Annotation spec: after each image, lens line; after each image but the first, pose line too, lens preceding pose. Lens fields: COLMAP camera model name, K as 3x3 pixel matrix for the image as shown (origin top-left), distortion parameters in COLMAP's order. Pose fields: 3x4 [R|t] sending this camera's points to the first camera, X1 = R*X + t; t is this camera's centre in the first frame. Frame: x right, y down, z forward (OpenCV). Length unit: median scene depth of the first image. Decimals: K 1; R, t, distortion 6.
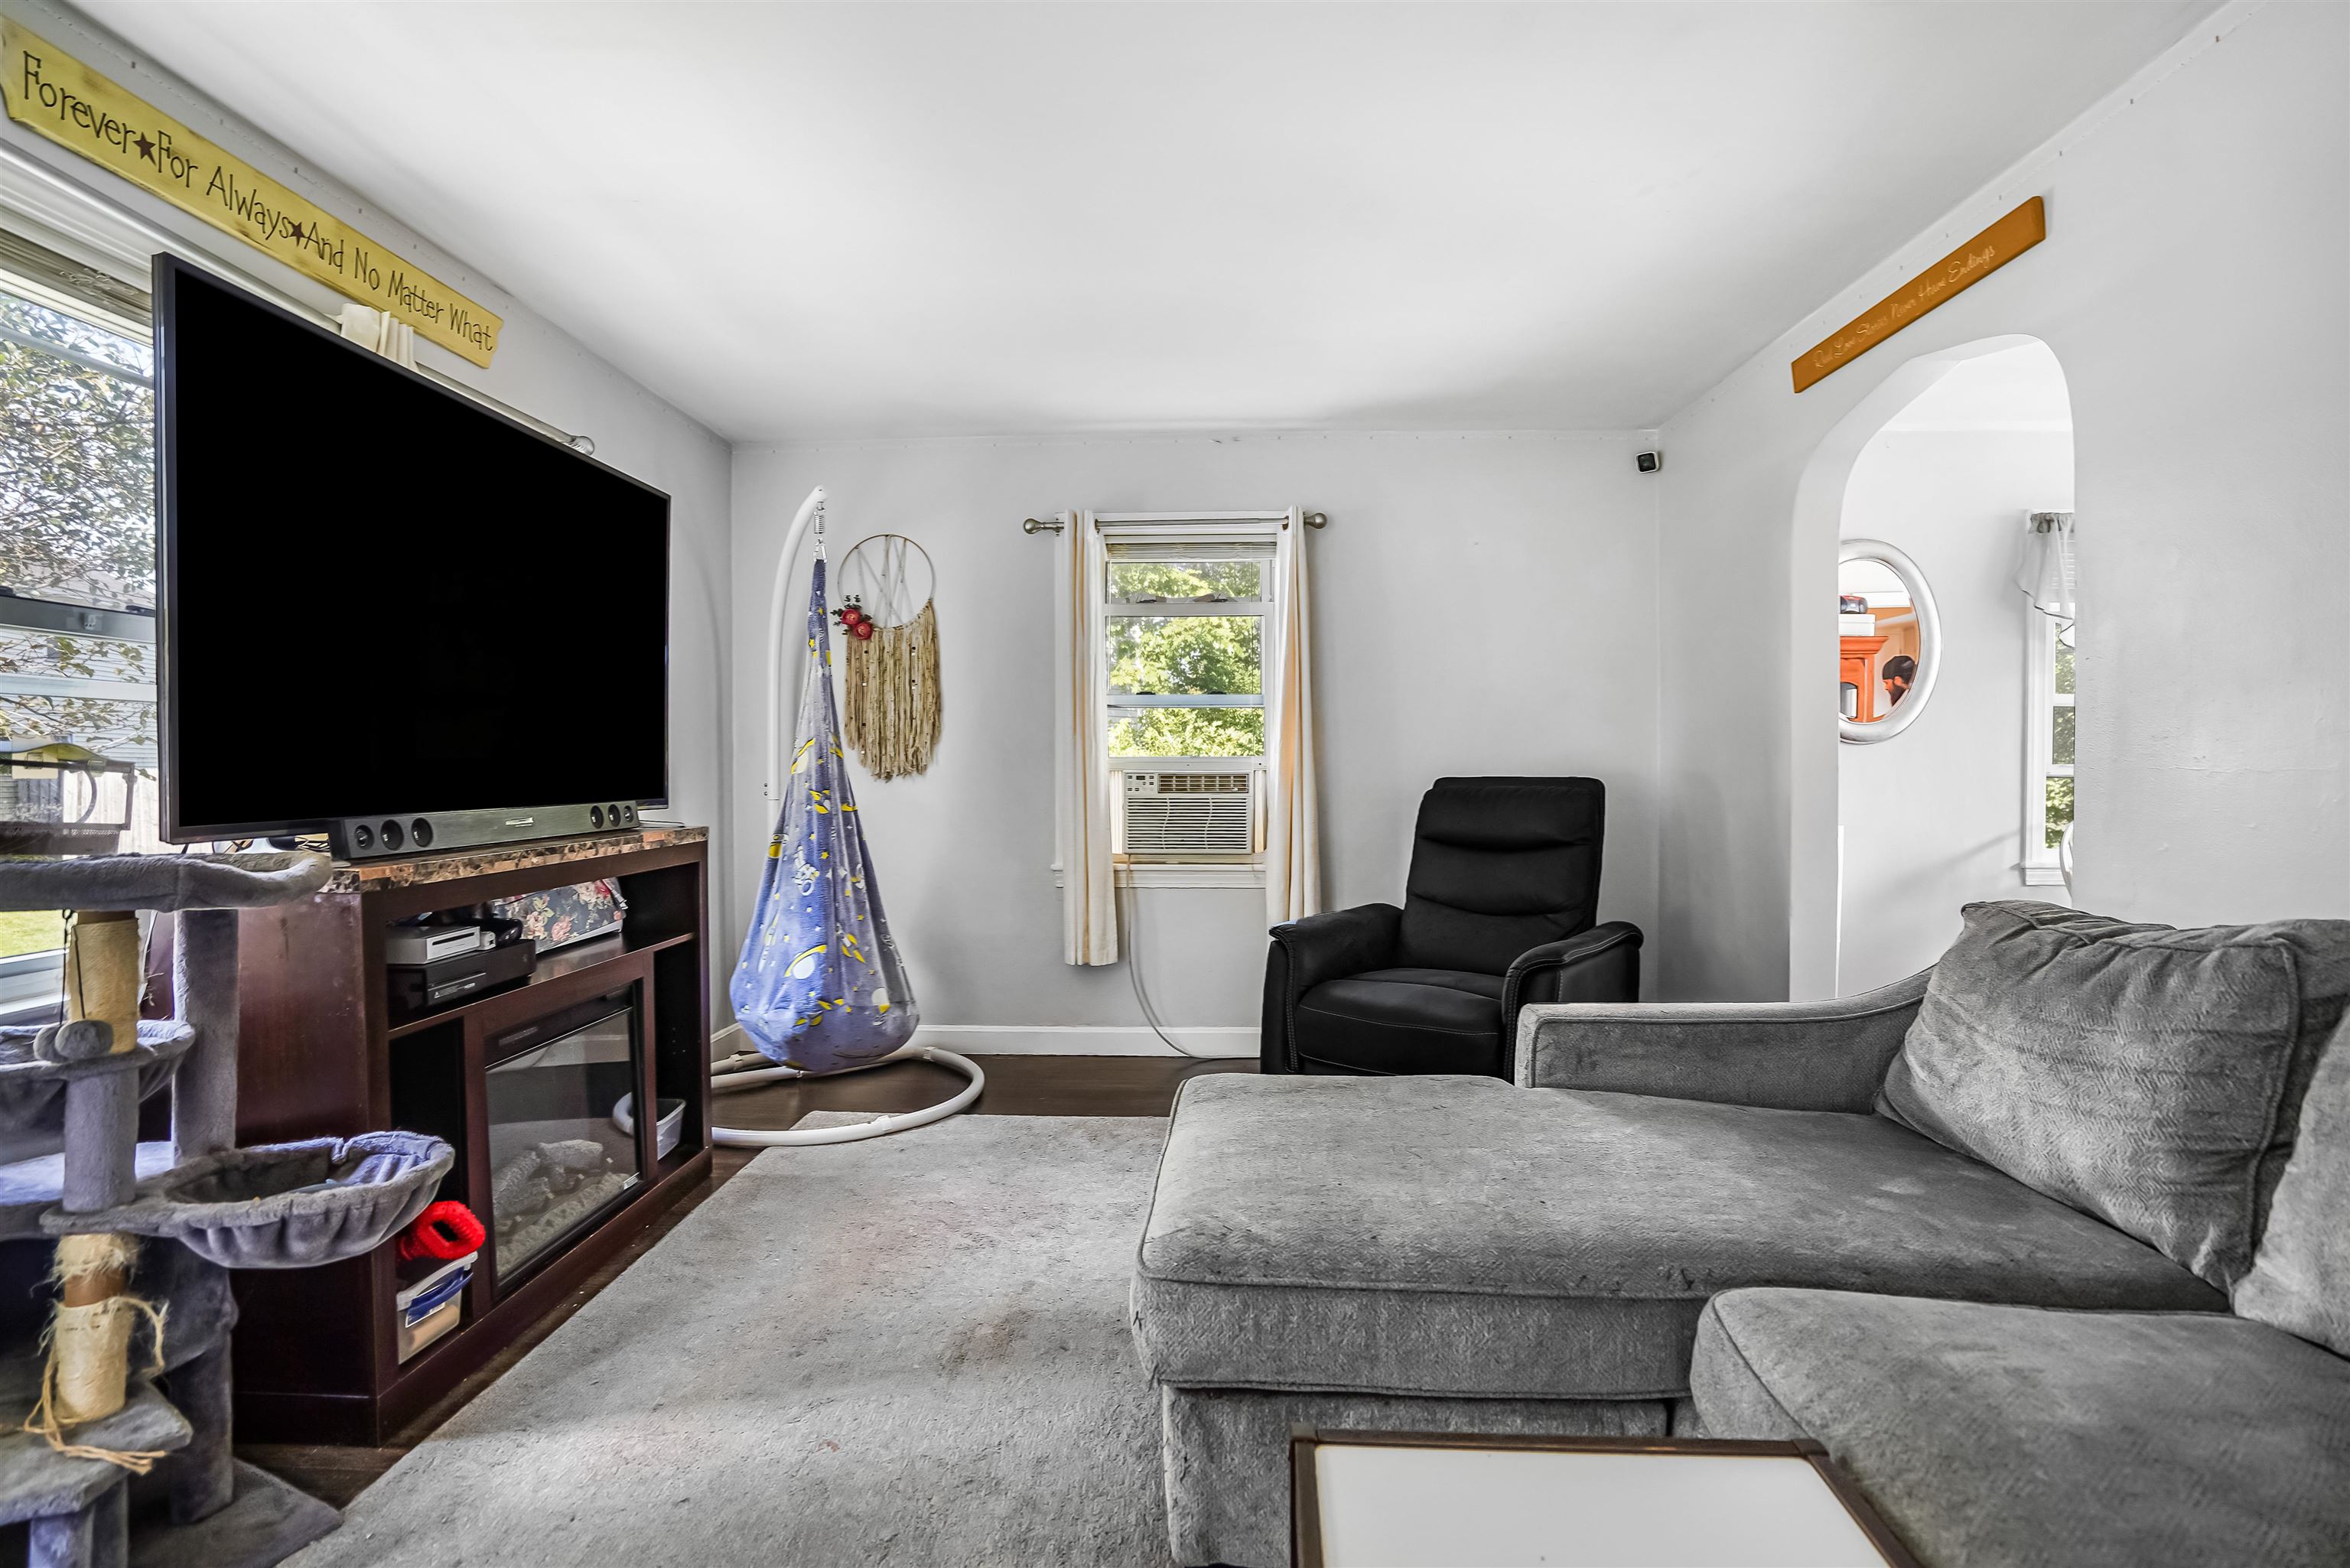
lens RADIAL K [[1177.7, 0, 1171.2], [0, 1177.7, 804.8], [0, 0, 1]] dist [-0.065963, 0.031895]
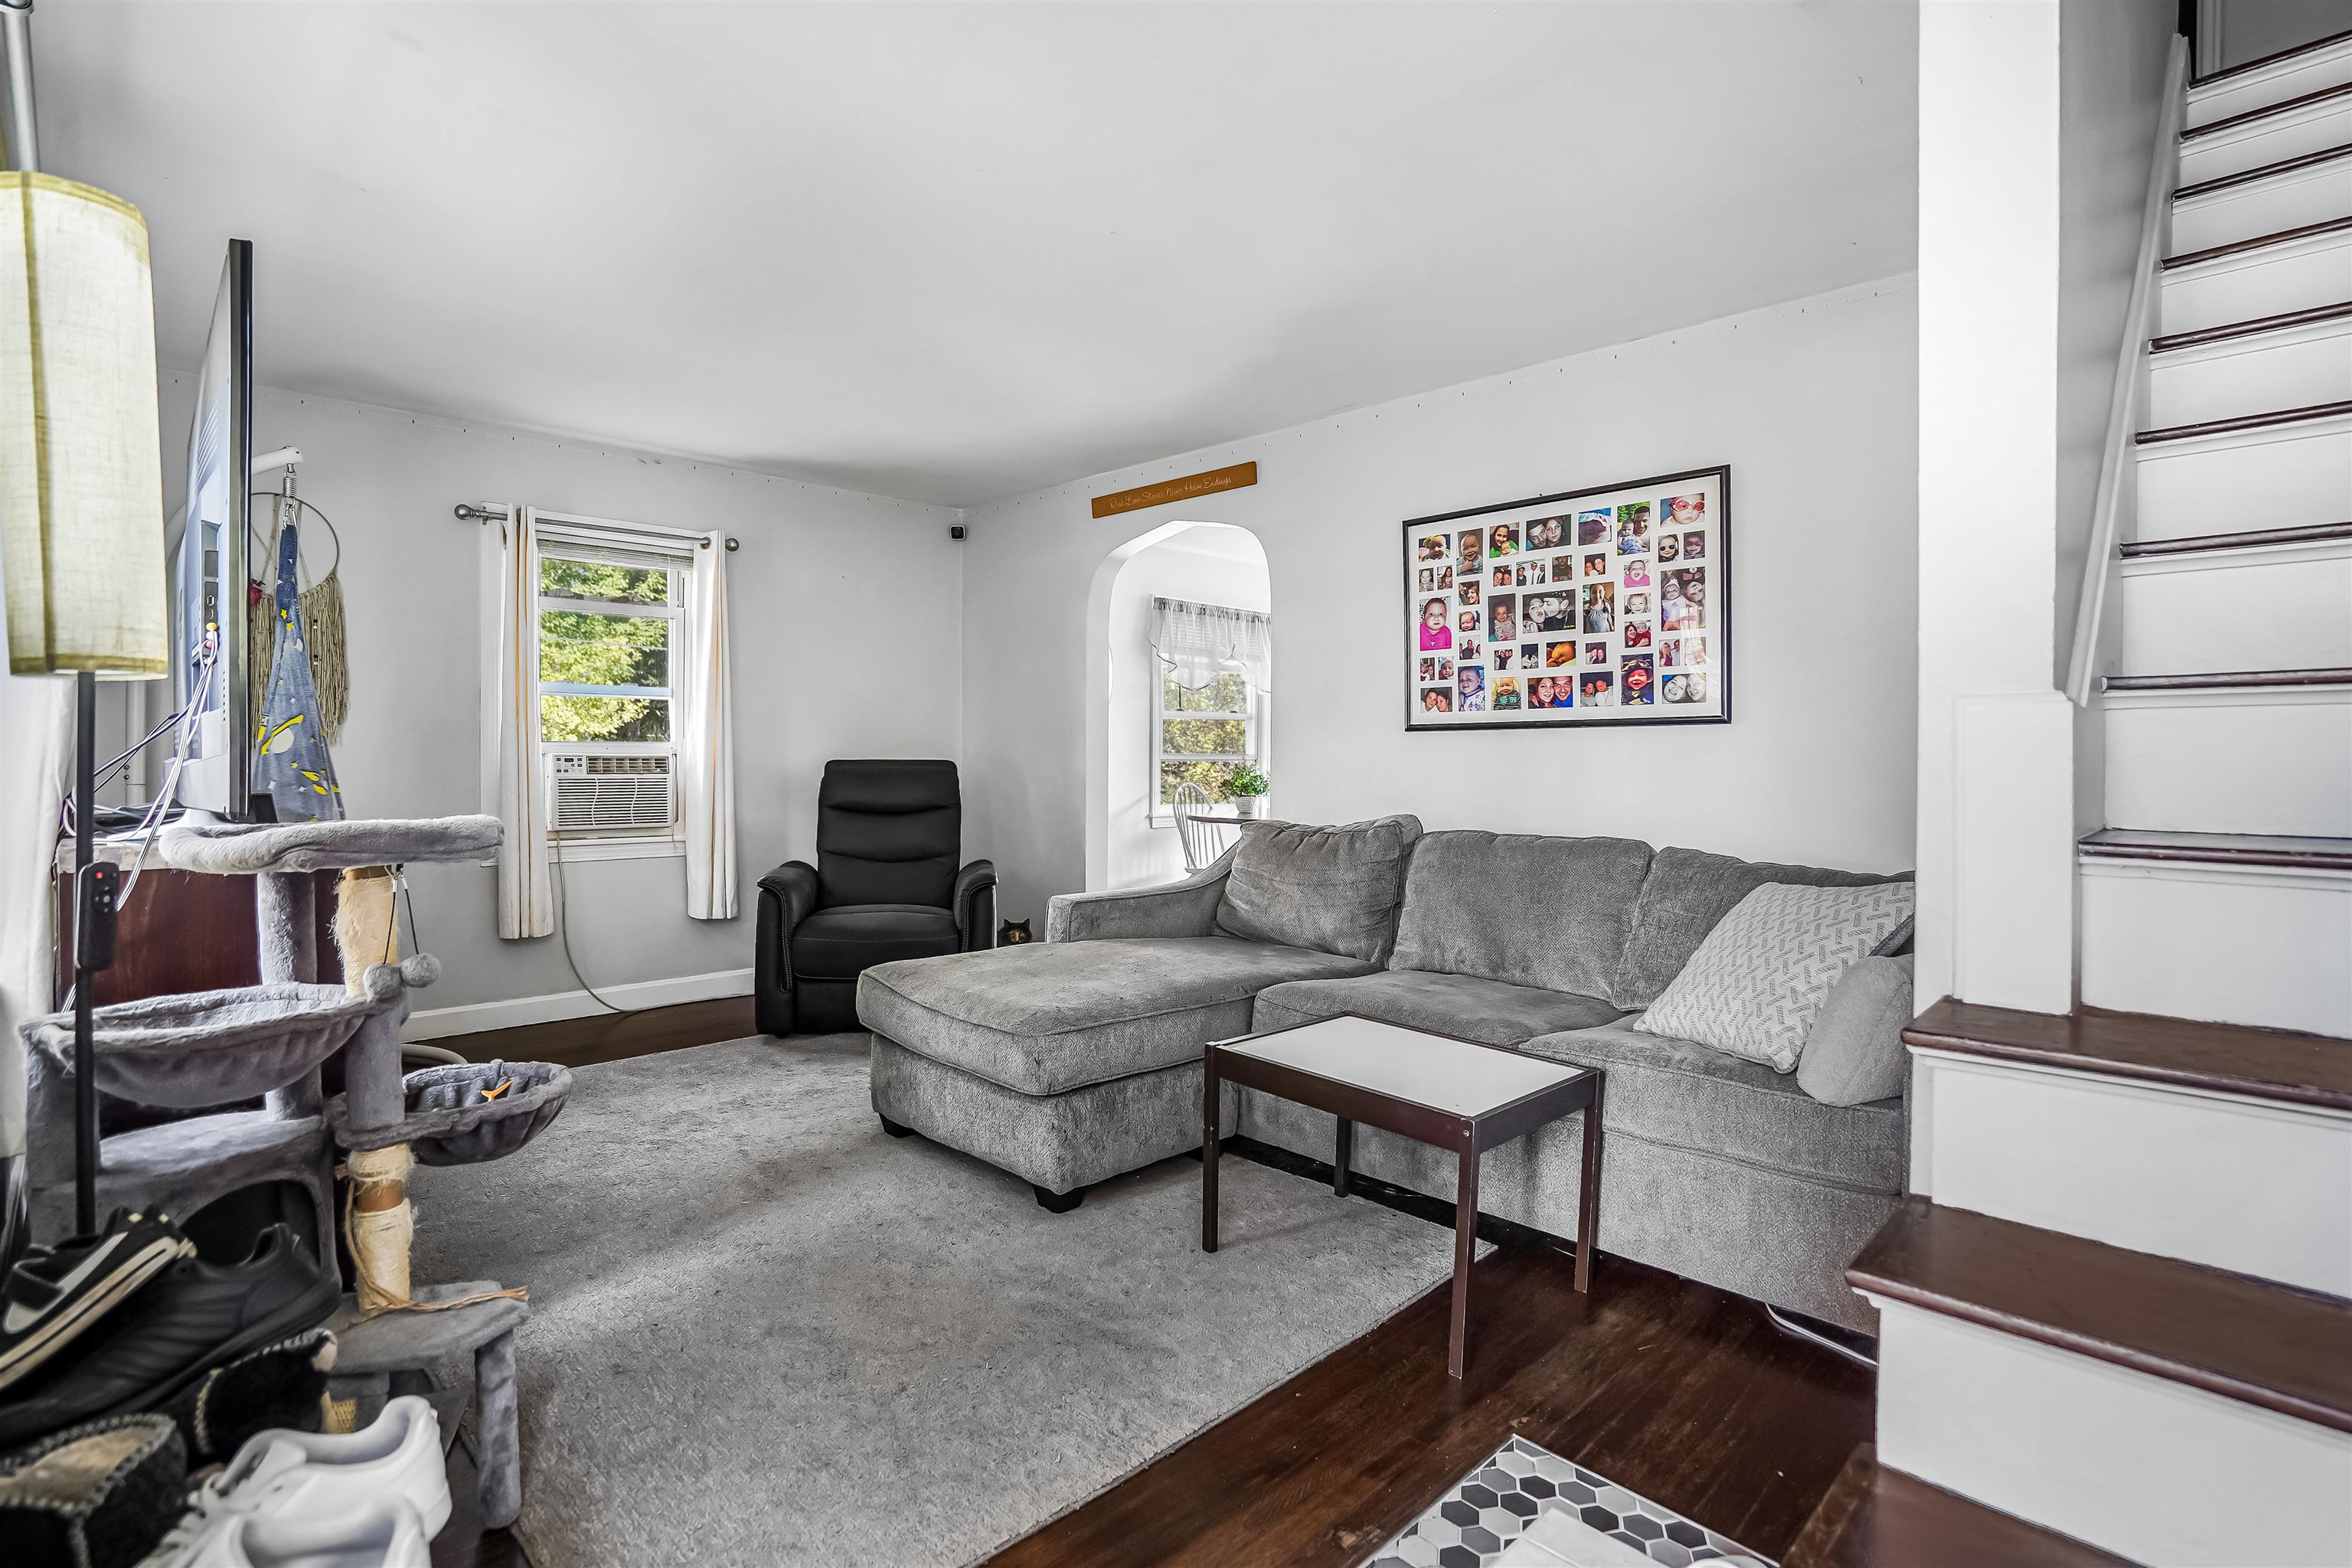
lens RADIAL K [[1111.1, 0, 1239.2], [0, 1111.1, 793.5], [0, 0, 1]] dist [-0.044145, 0.027541]
pose [[0.654985, -0.021090, 0.755348, -0.474242], [0.018177, 0.999761, 0.012153, 0.007968], [-0.755424, 0.005770, 0.655211, -0.149963]]
